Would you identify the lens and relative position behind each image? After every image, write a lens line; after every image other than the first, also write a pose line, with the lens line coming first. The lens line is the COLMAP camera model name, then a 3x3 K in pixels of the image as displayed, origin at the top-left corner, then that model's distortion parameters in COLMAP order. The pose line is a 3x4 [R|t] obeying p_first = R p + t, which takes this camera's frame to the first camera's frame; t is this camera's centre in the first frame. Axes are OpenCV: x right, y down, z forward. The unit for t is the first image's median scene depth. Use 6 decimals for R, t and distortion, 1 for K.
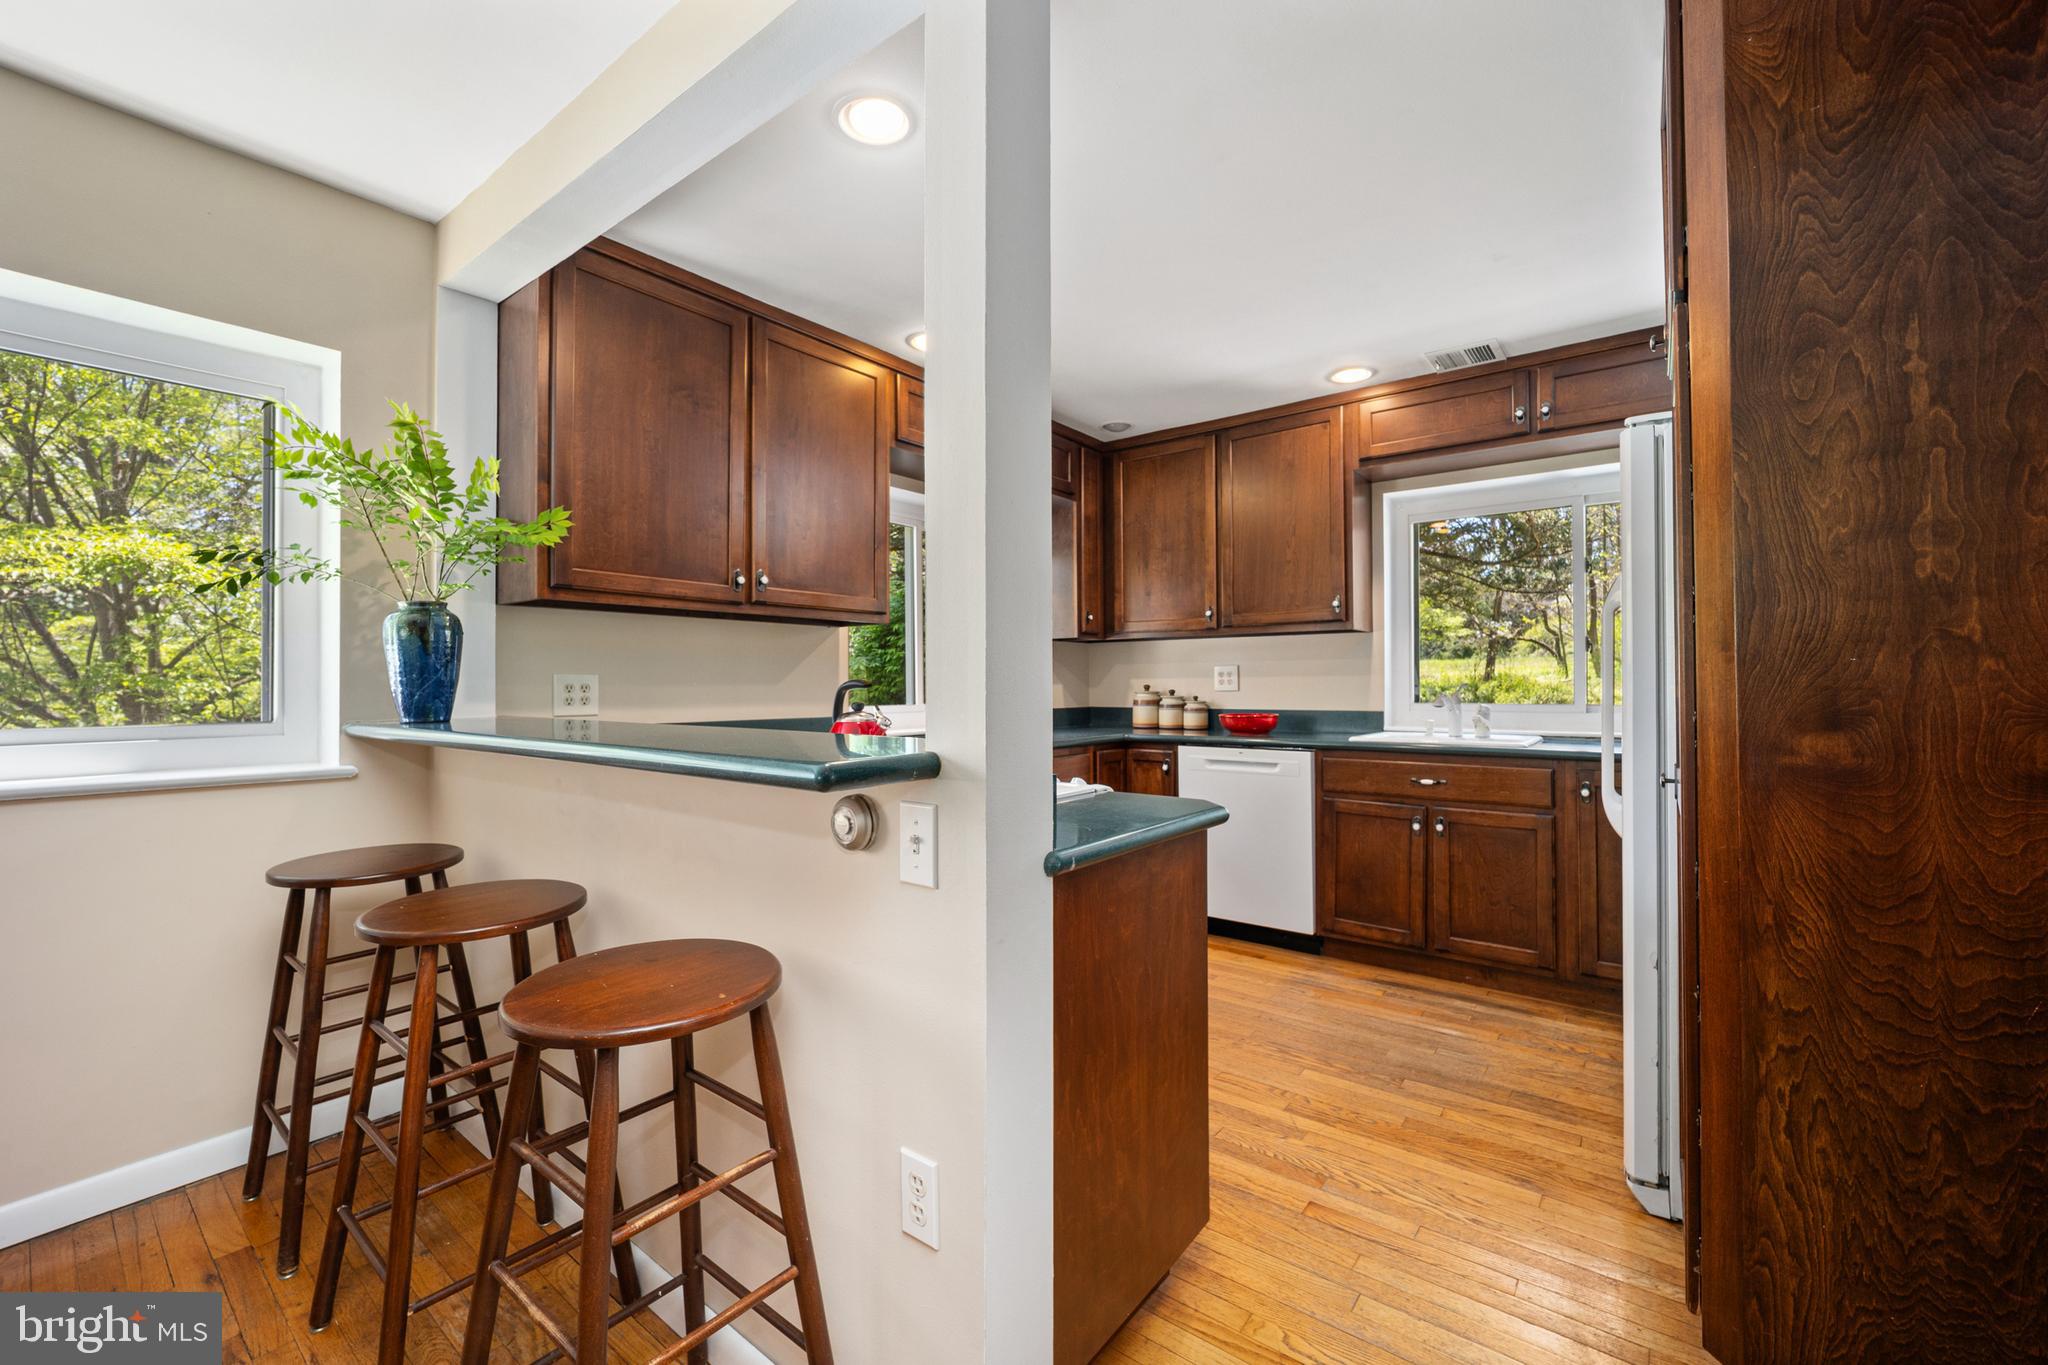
lens RADIAL K [[838.9, 0, 1016.4], [0, 838.9, 674.9], [0, 0, 1]] dist [-0.011589, 0.002187]
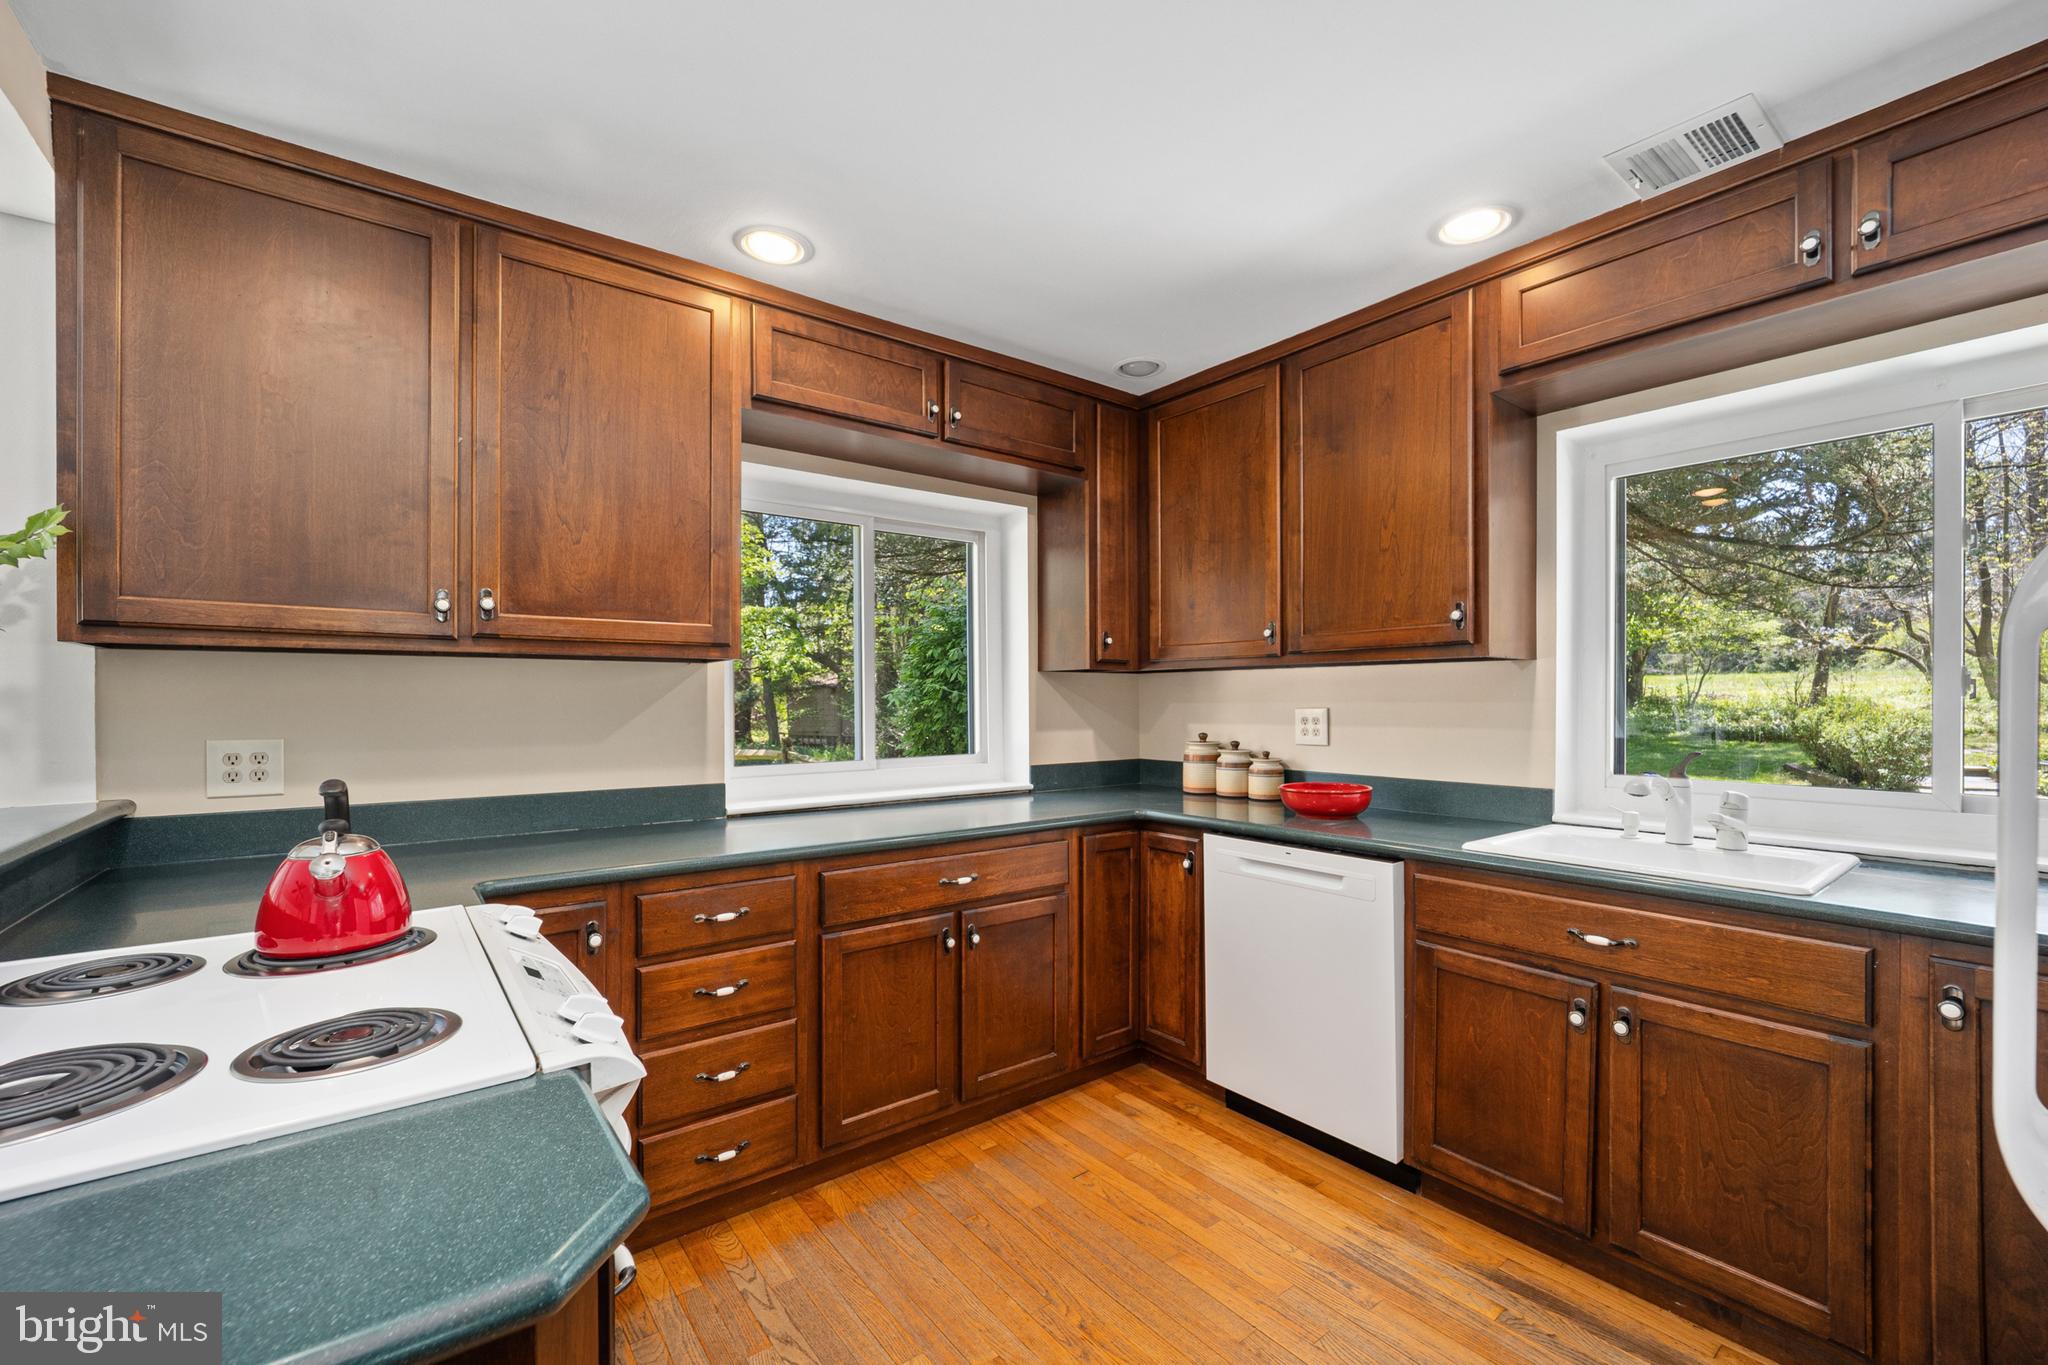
lens RADIAL K [[838.9, 0, 1032.4], [0, 838.9, 700.4], [0, 0, 1]] dist [-0.011589, 0.002187]
pose [[0.968864, 0.002997, -0.247574, 0.245576], [0.000569, 0.999897, 0.014332, -0.033884], [0.247592, -0.014027, 0.968763, 0.350886]]
